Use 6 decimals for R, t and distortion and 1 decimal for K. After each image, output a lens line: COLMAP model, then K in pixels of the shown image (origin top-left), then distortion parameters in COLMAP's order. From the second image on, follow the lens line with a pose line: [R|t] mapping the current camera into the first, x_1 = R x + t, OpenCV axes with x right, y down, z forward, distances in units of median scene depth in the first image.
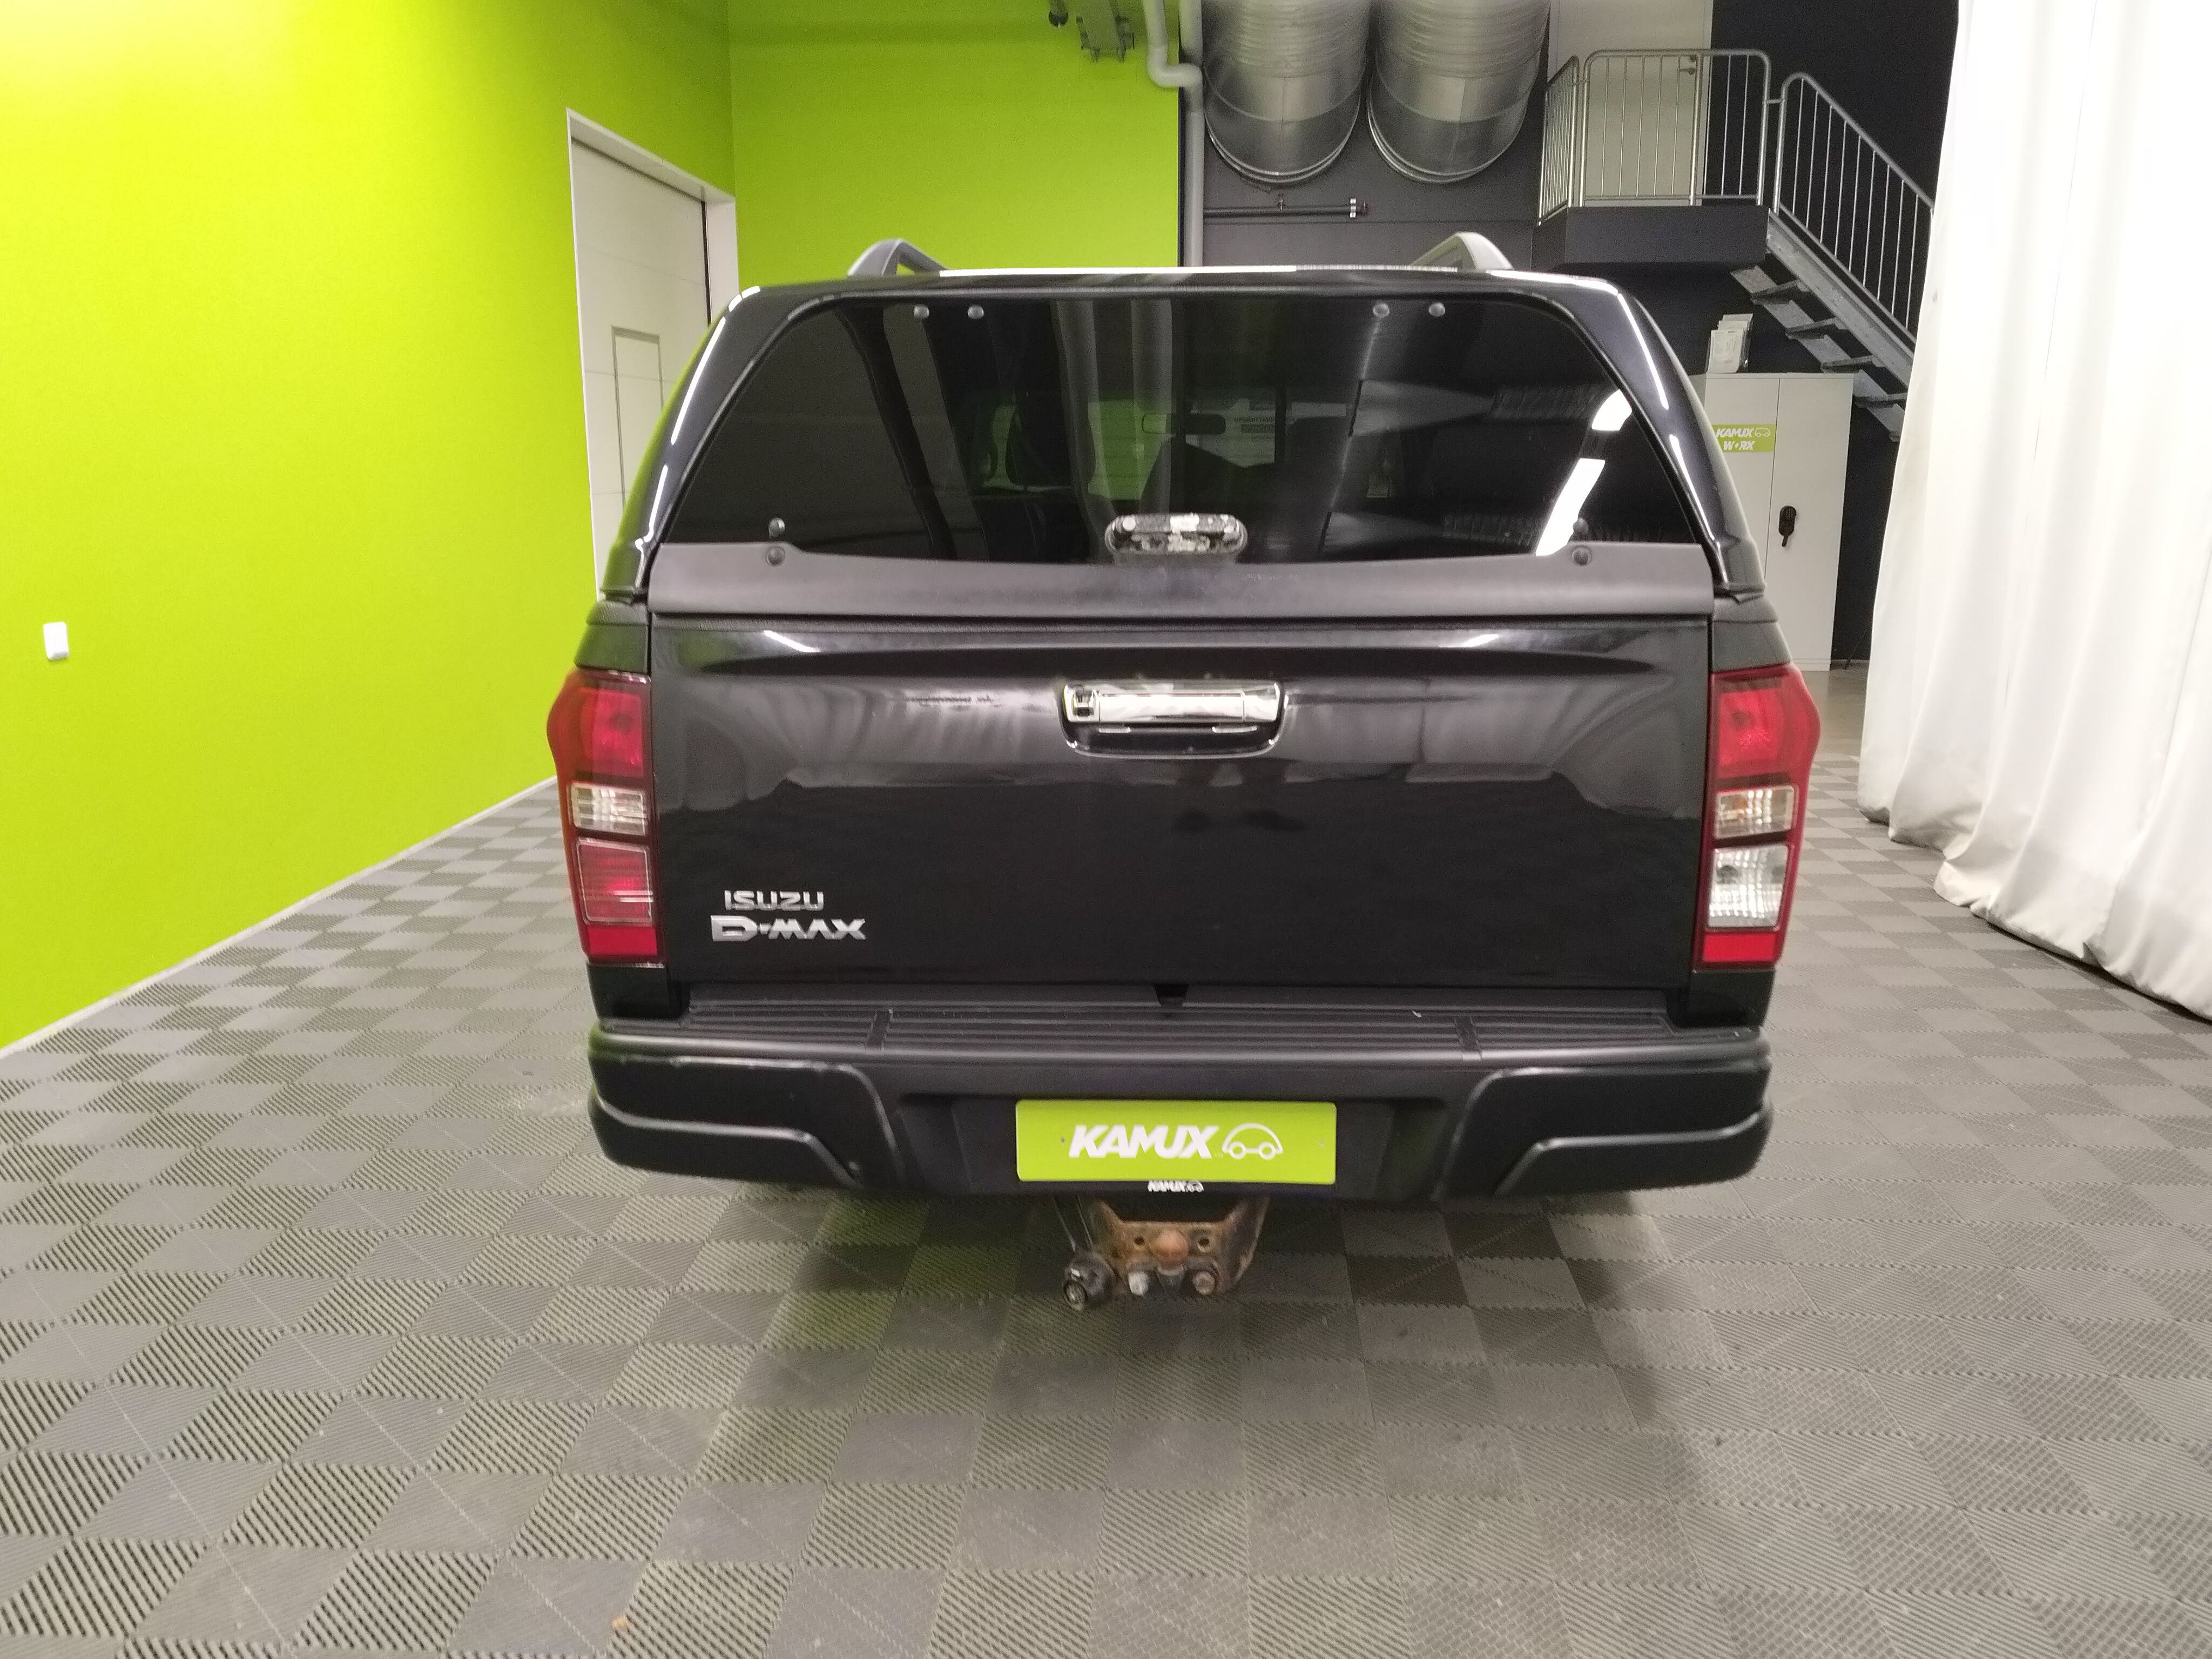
lens RADIAL K [[1684.3, 0, 1163.0], [0, 1684.3, 829.0], [0, 0, 1]] dist [0.029961, -0.072027]
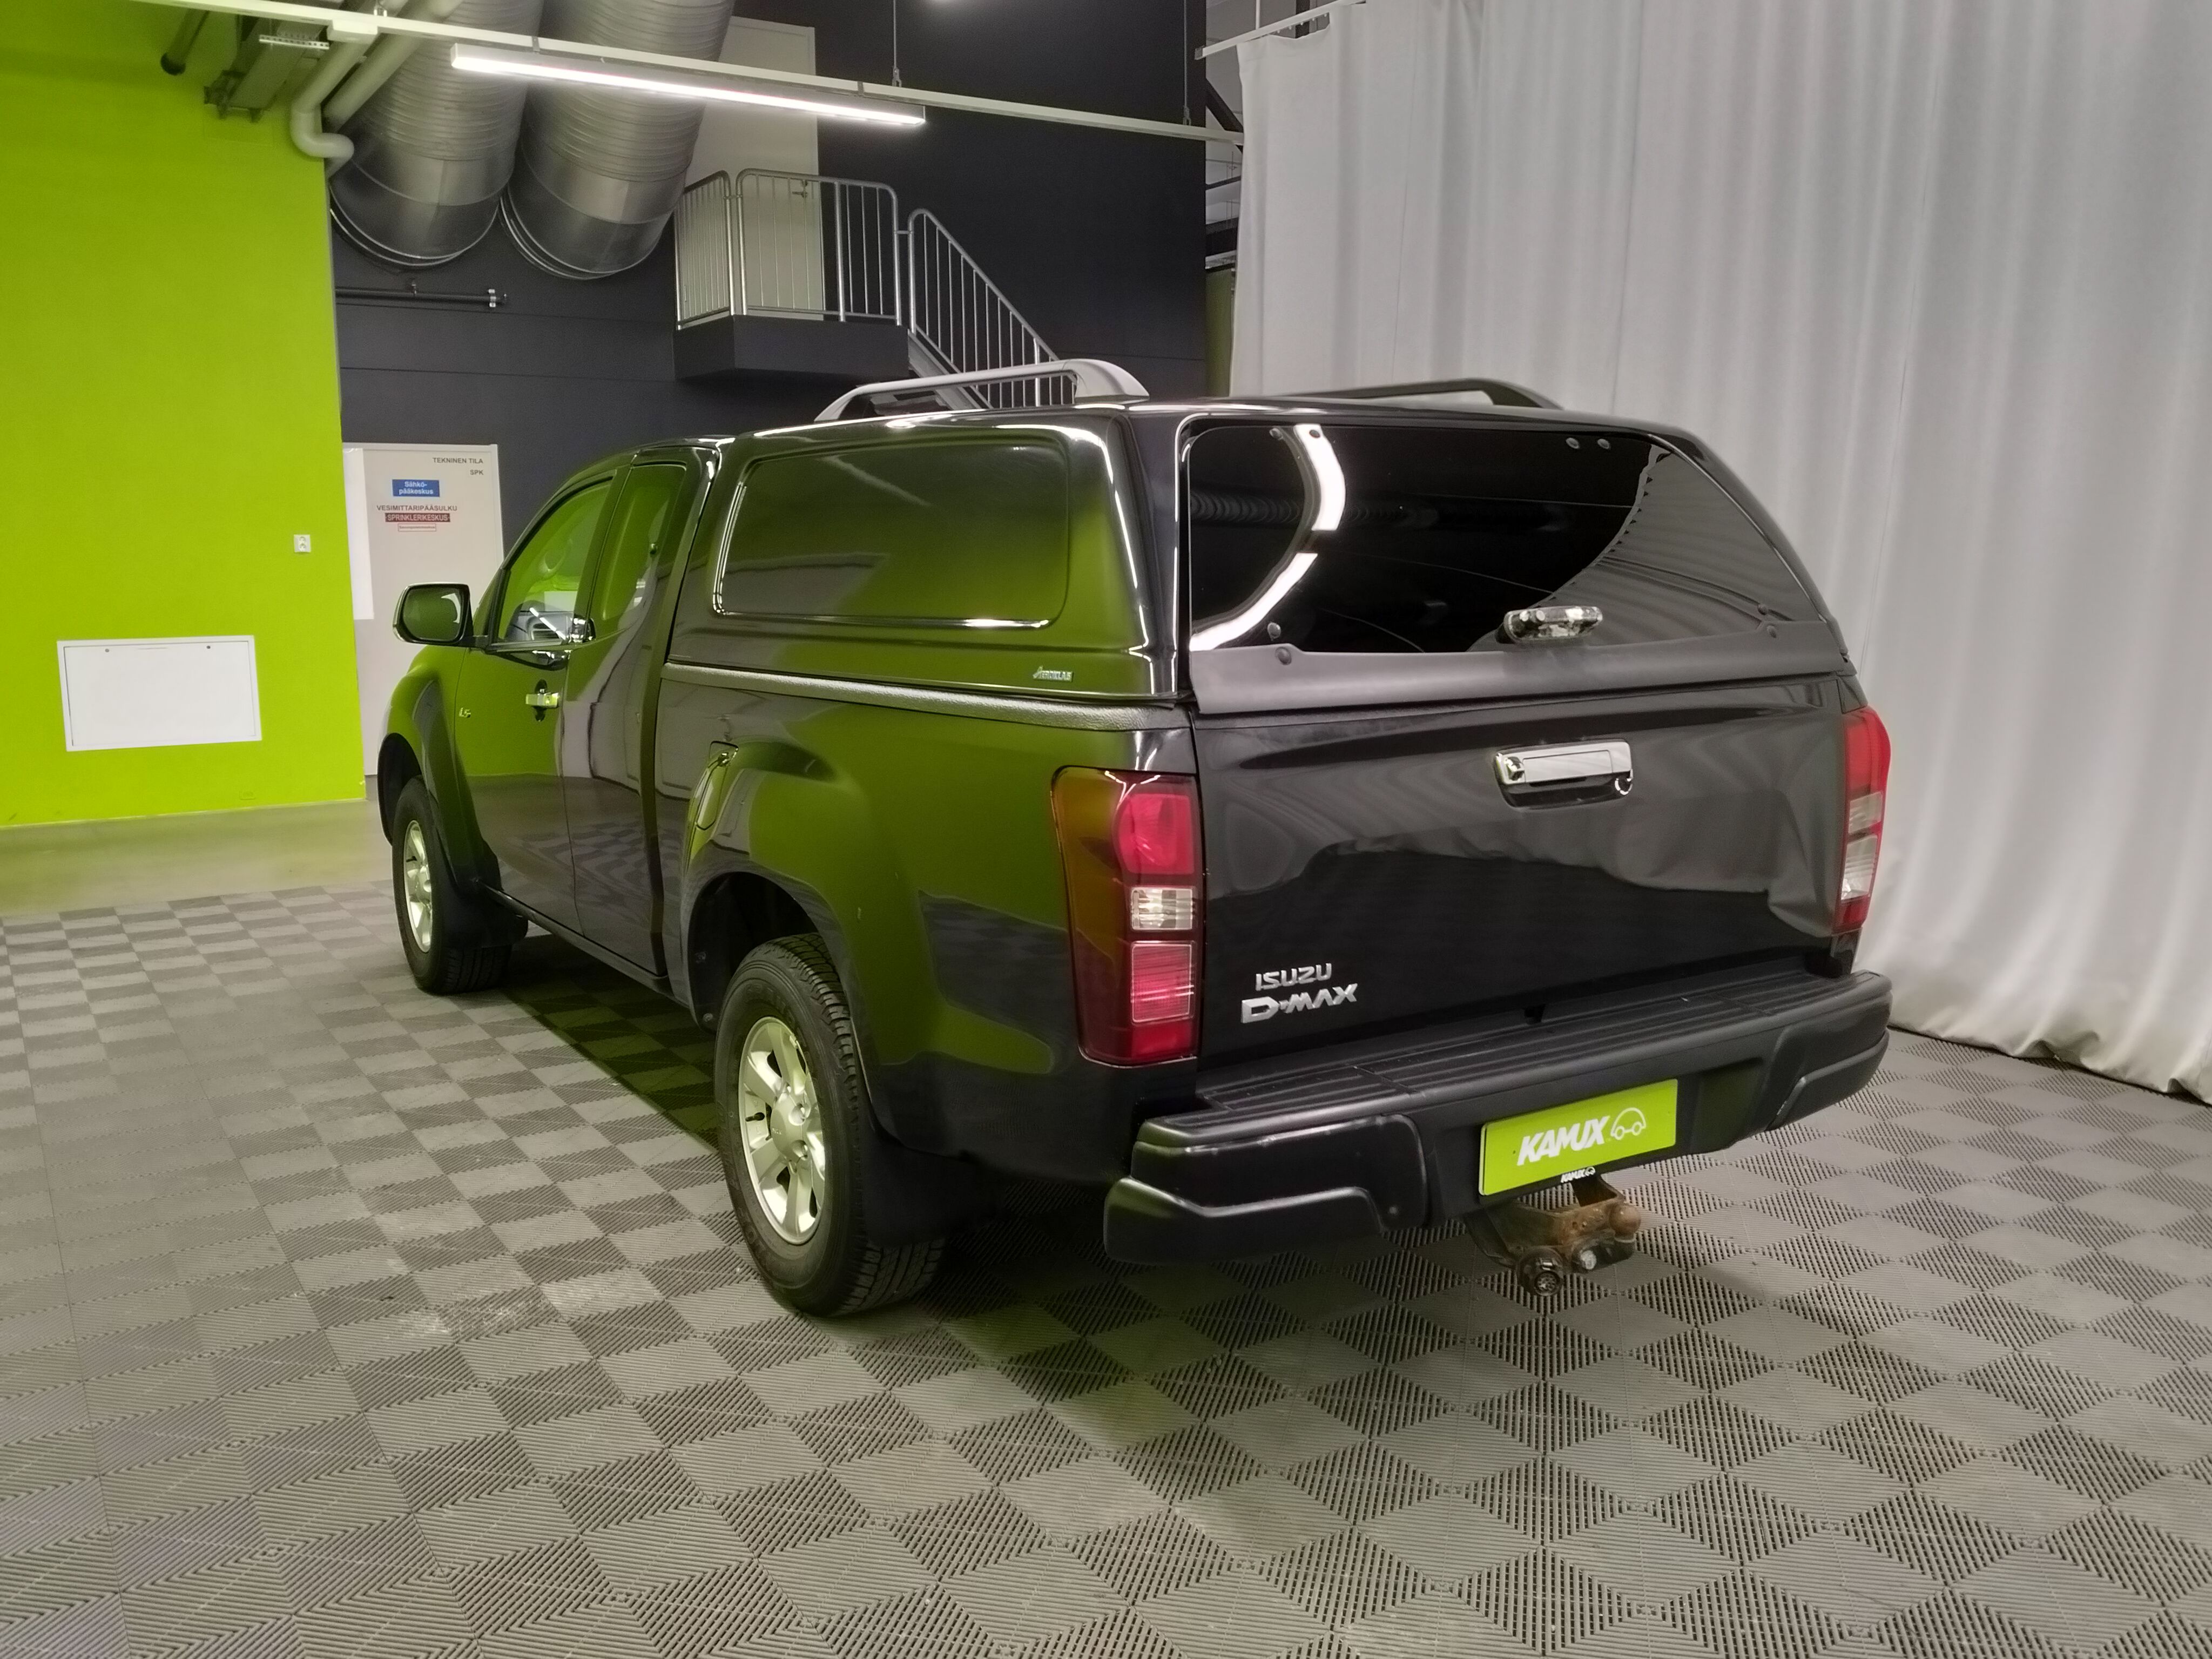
lens RADIAL K [[1684.3, 0, 1163.0], [0, 1684.3, 829.0], [0, 0, 1]] dist [0.029961, -0.072027]
pose [[0.840961, -0.089752, 0.533601, -0.848986], [0.119371, 0.992624, -0.021169, -0.036364], [-0.527765, 0.081499, 0.845472, 0.143140]]
